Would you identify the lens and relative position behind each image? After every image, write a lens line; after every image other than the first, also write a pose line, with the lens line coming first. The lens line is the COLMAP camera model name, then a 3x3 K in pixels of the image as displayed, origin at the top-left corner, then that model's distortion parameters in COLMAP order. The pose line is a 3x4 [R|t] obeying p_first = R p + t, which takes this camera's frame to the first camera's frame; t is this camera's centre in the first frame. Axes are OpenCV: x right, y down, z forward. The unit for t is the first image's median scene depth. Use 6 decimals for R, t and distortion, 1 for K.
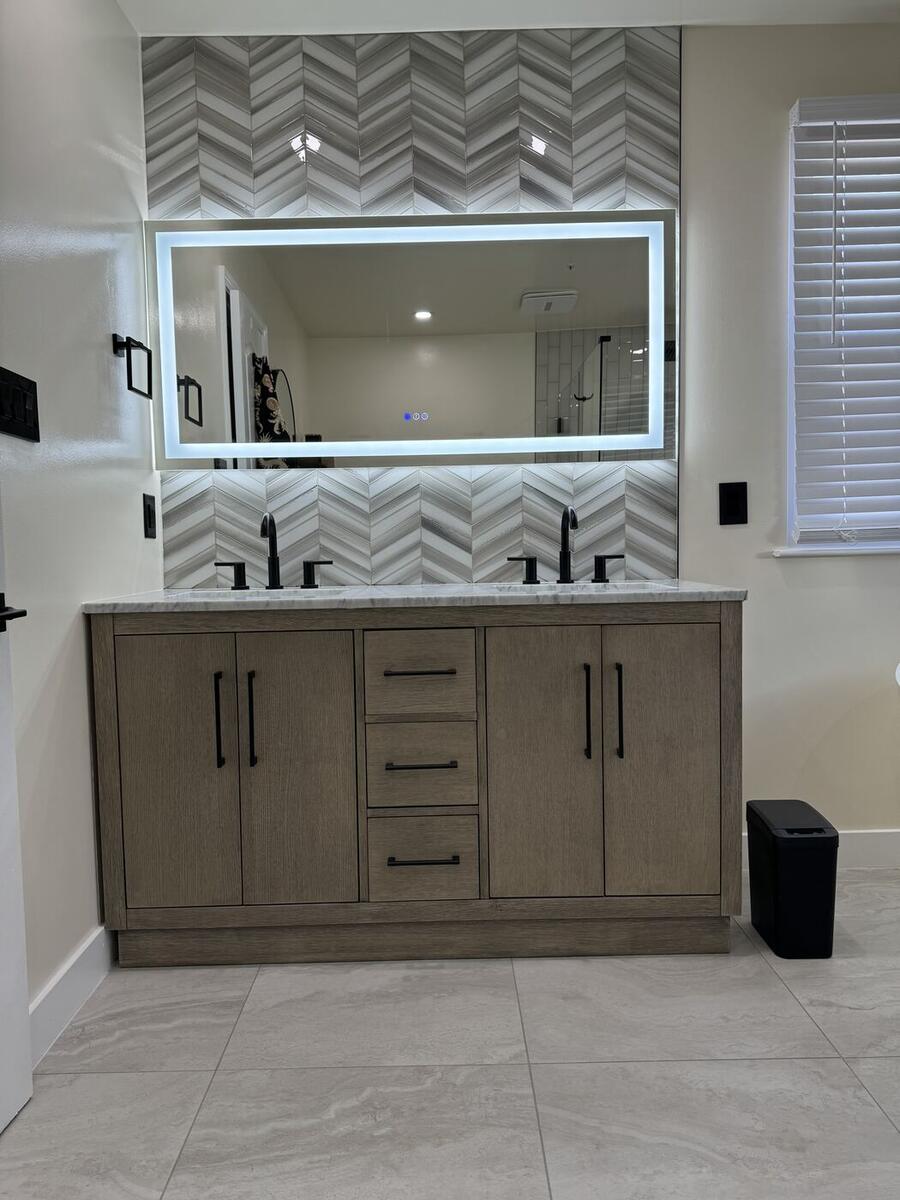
lens RADIAL K [[833.0, 0, 445.6], [0, 833.0, 602.2], [0, 0, 1]] dist [0.109189, -0.153905]
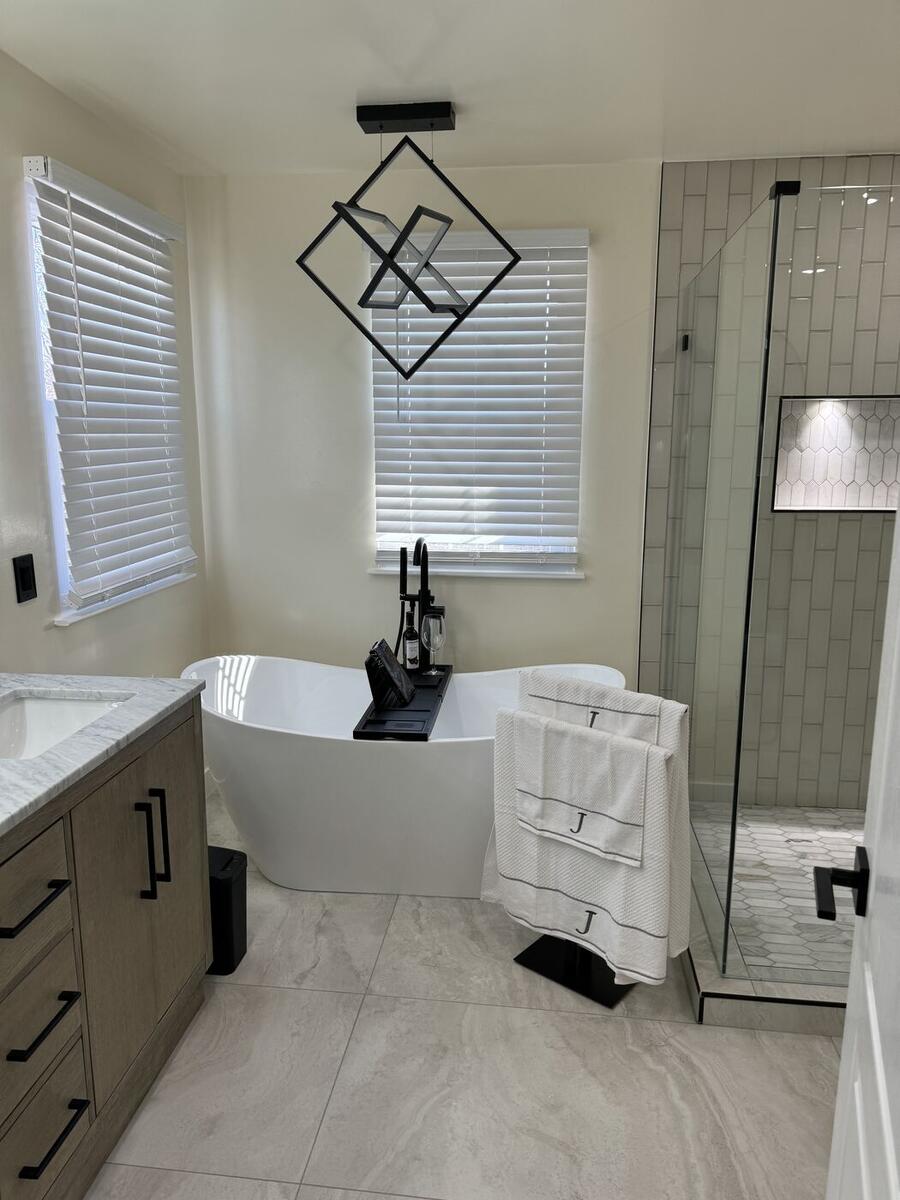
lens RADIAL K [[833.0, 0, 445.6], [0, 833.0, 602.2], [0, 0, 1]] dist [0.109189, -0.153905]
pose [[0.108659, -0.165722, 0.980168, -0.650615], [0.070770, 0.984794, 0.158659, -0.259304], [-0.991557, 0.052126, 0.118735, 0.552833]]
